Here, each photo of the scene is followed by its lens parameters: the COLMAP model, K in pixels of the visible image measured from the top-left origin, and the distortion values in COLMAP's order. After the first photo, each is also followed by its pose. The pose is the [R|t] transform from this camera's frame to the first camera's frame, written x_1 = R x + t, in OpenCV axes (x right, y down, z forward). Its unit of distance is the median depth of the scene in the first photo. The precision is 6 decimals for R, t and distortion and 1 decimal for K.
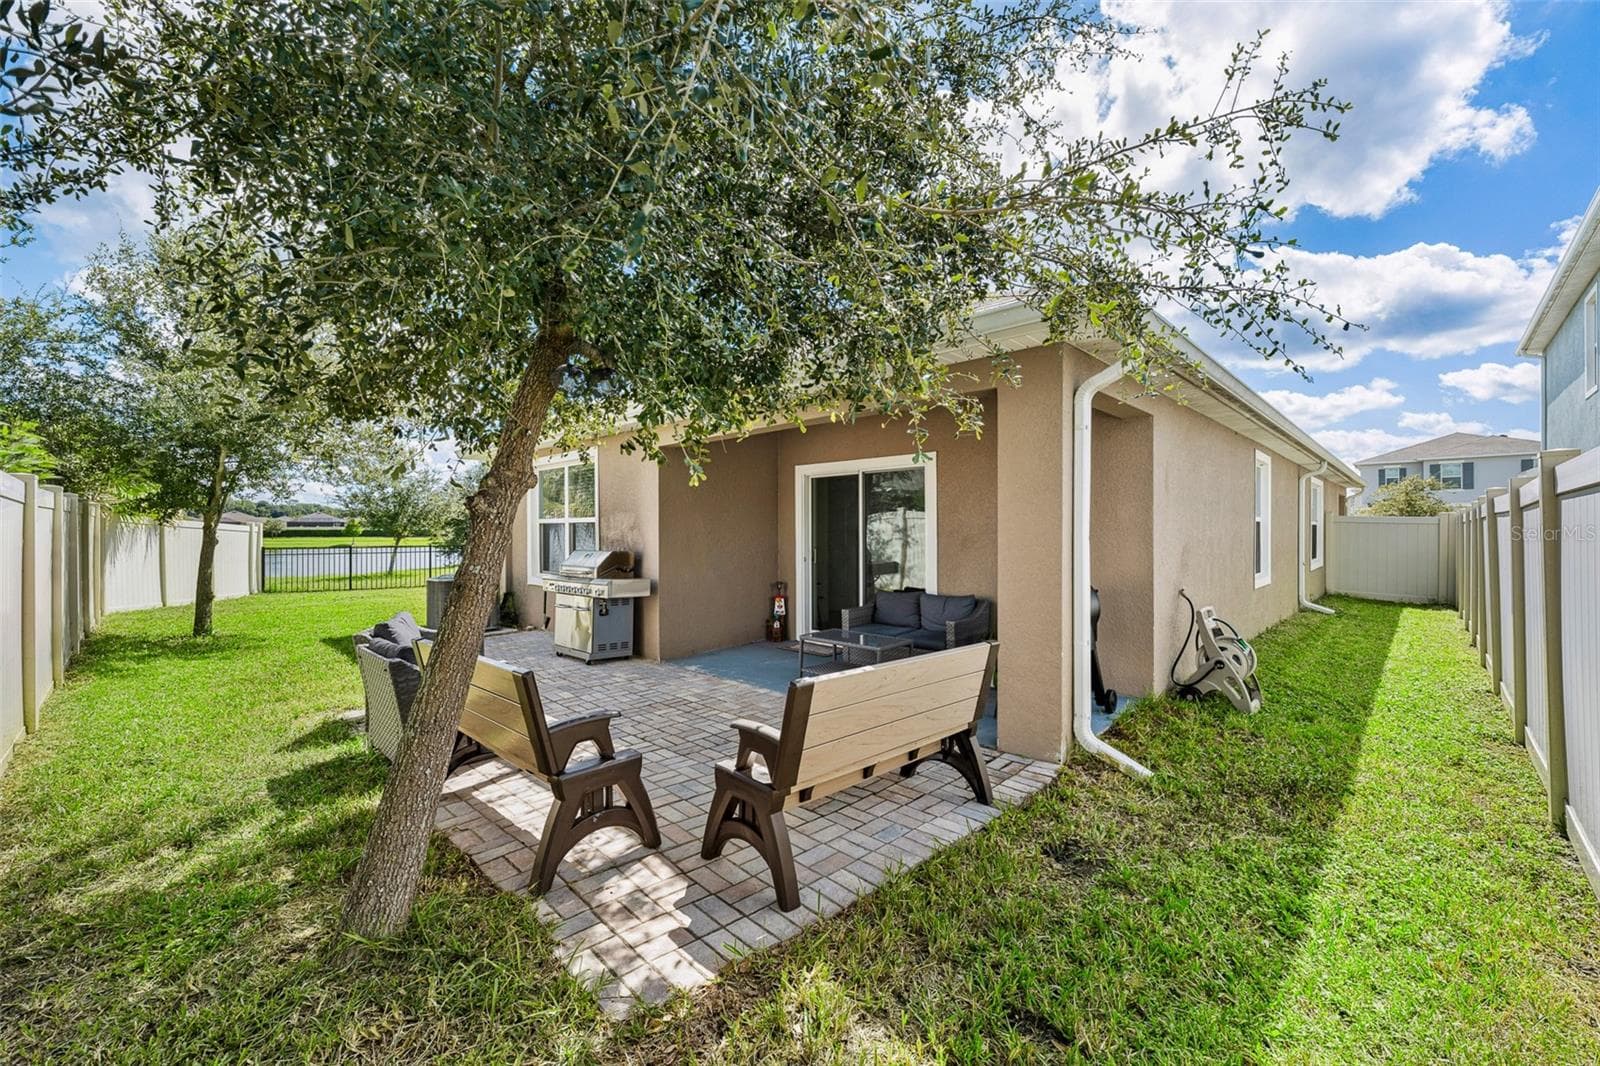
lens RADIAL K [[635.5, 0, 807.2], [0, 635.5, 528.7], [0, 0, 1]] dist [-0.000398, -0.000116]
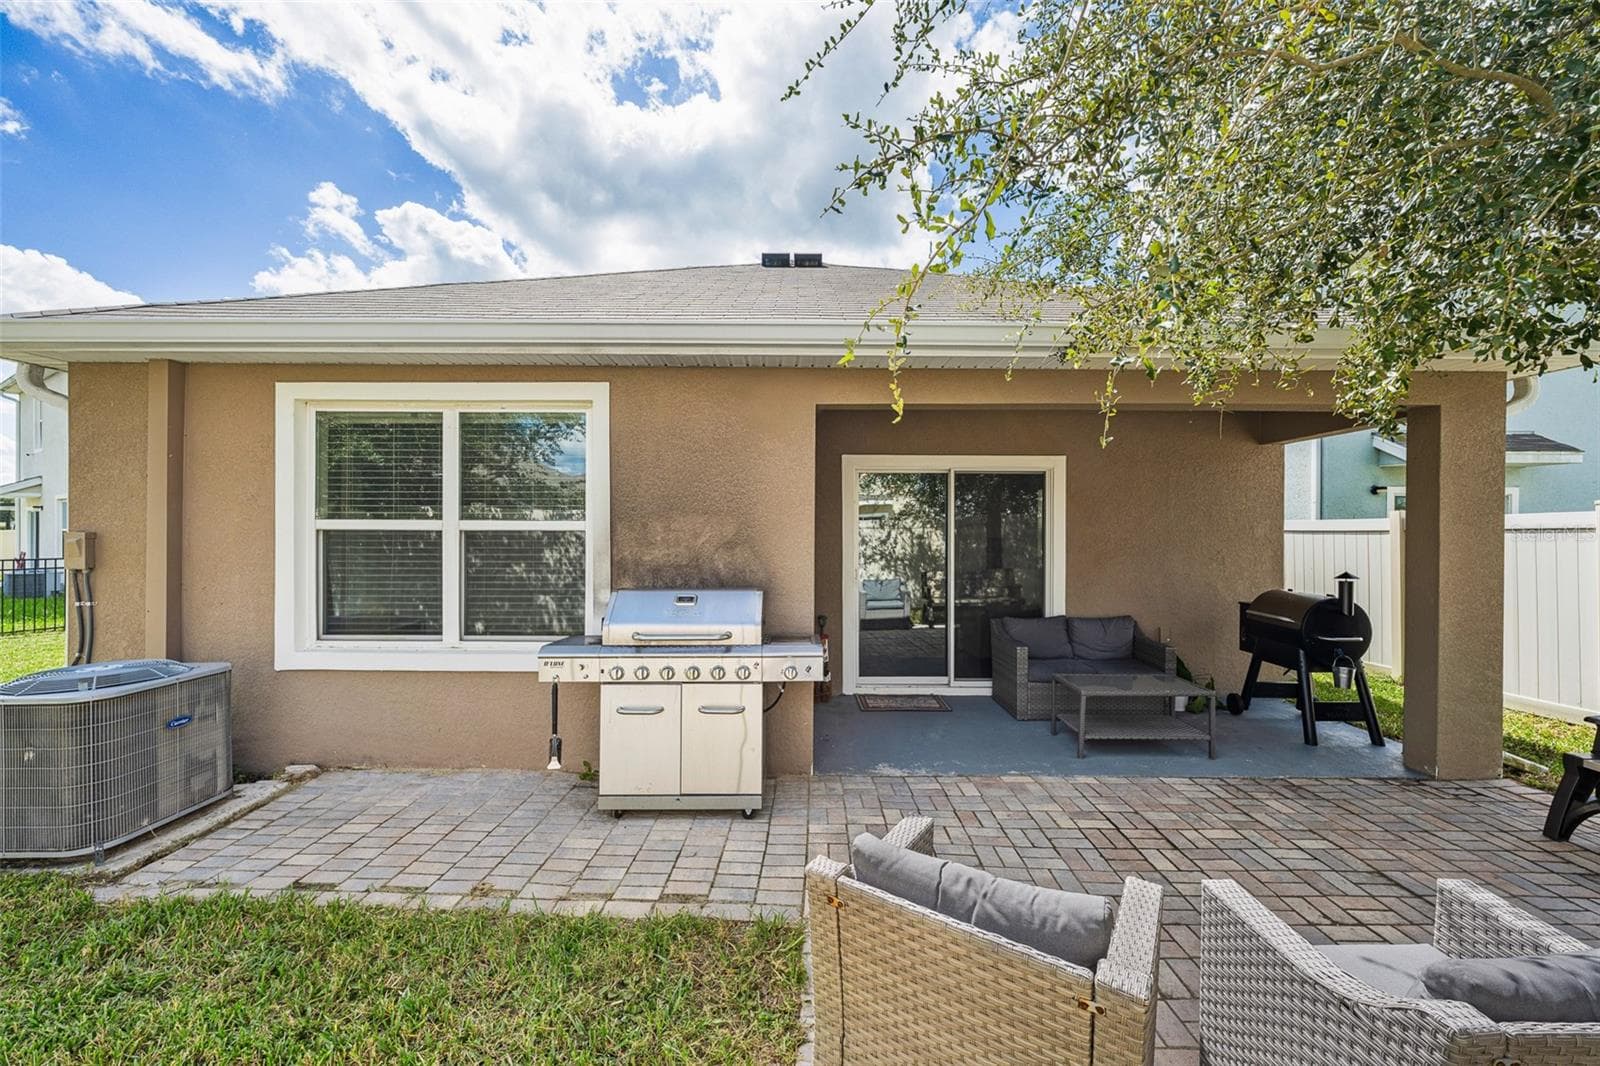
lens RADIAL K [[635.5, 0, 807.2], [0, 635.5, 528.7], [0, 0, 1]] dist [-0.000398, -0.000116]
pose [[0.720368, 0.006951, 0.693557, -0.659340], [-0.007607, 0.999969, -0.002121, -0.015084], [-0.693550, -0.003748, 0.720398, 0.601048]]
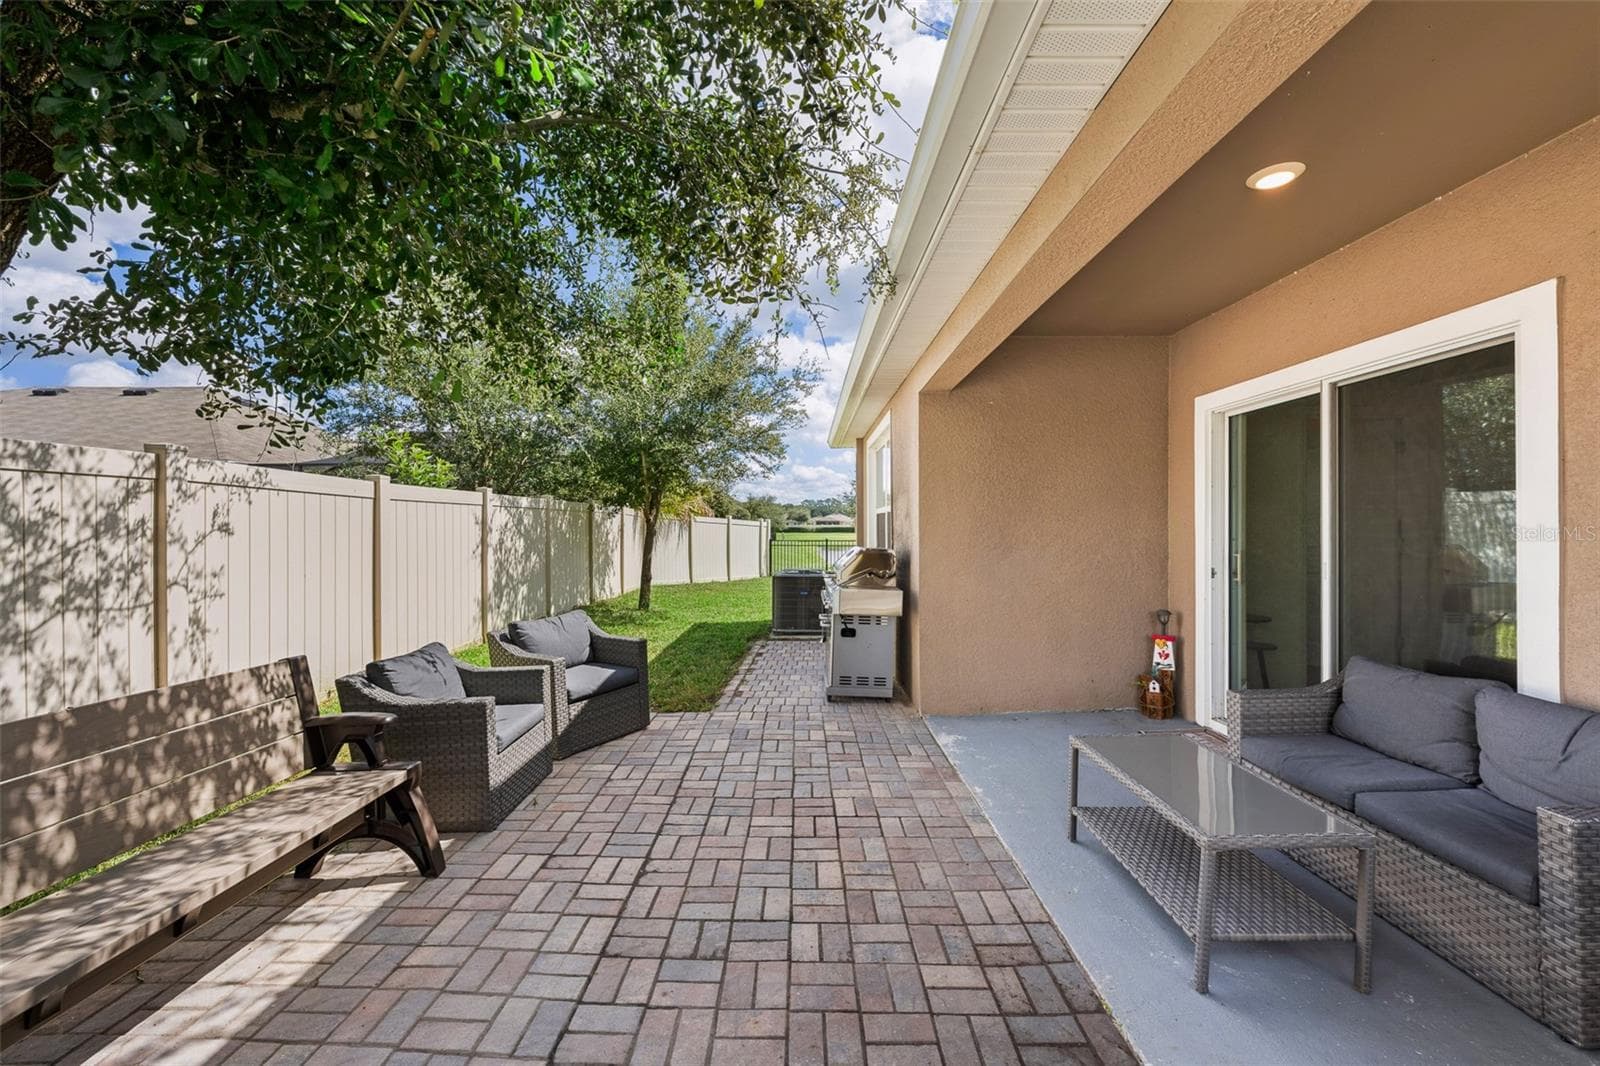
lens RADIAL K [[635.9, 0, 798.1], [0, 635.9, 531.1], [0, 0, 1]] dist [0.000078, -0.000295]
pose [[0.689717, 0.003967, -0.724069, 0.166187], [0.003261, 0.999958, 0.008585, 0.009534], [0.724072, -0.008282, 0.689675, 0.460806]]
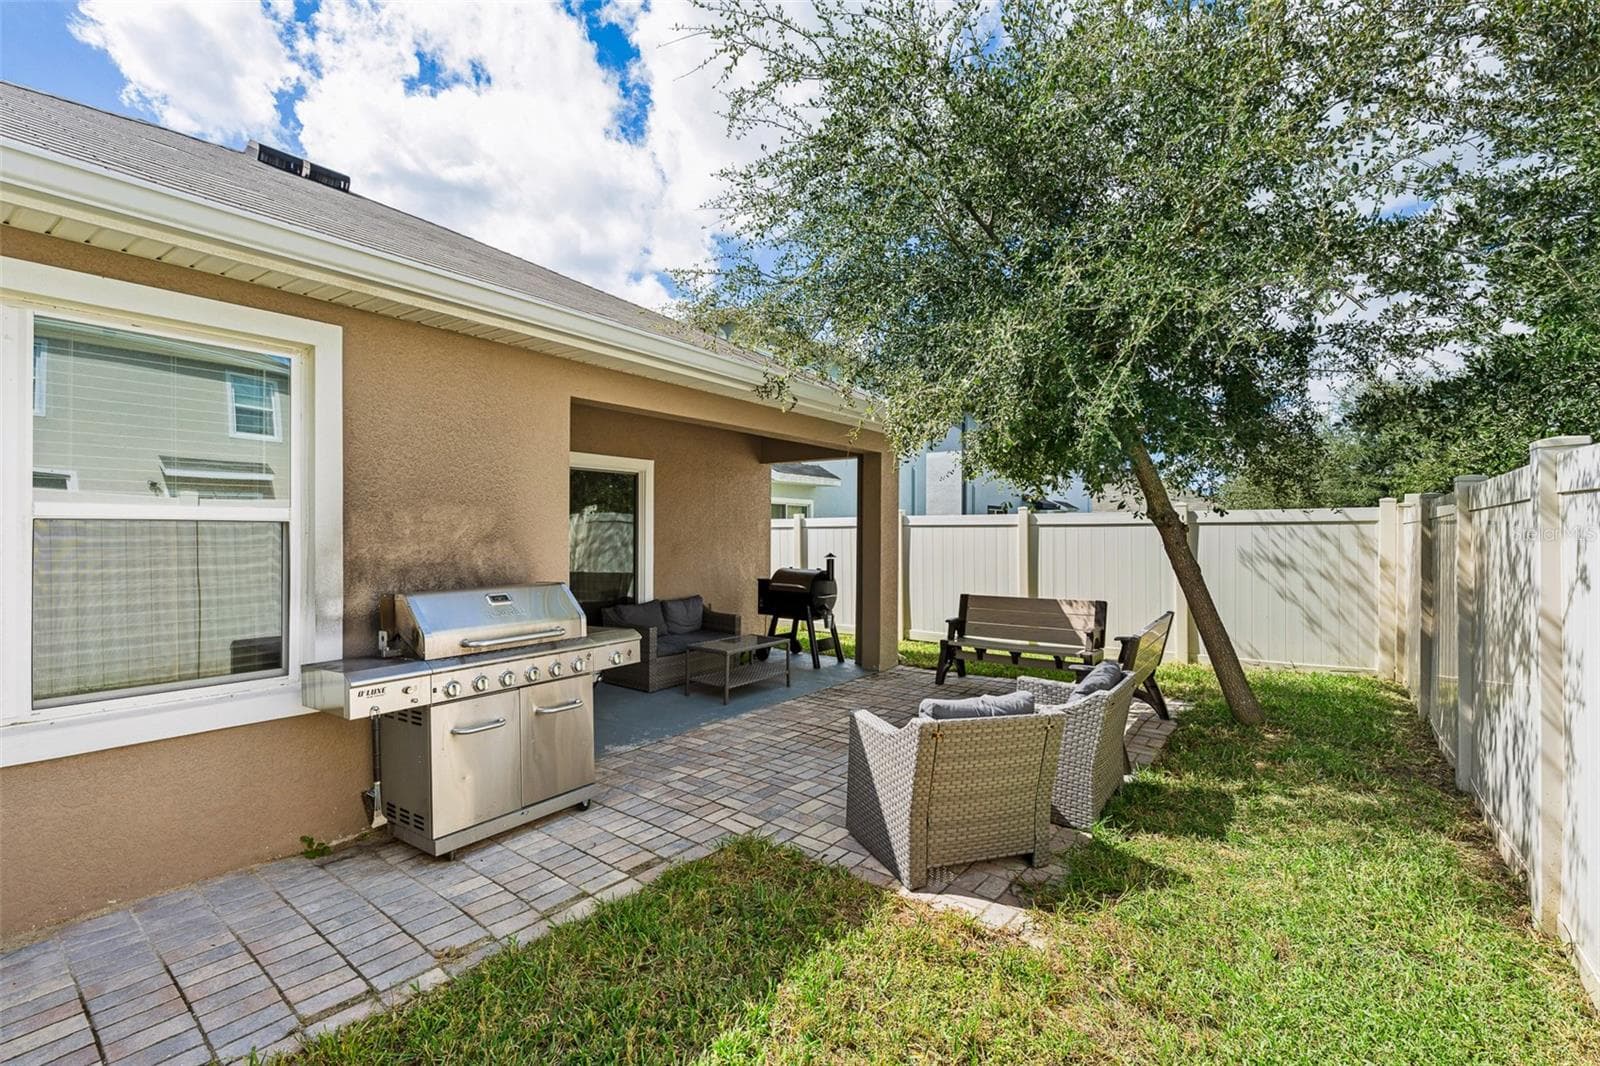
lens RADIAL K [[694.4, 0, 796.0], [0, 694.4, 522.1], [0, 0, 1]] dist [-0.001561, 0.000681]
pose [[-0.126432, 0.014420, 0.991870, -0.910845], [-0.007633, 0.999851, -0.015509, -0.007521], [-0.991946, -0.009532, -0.126303, 0.897906]]
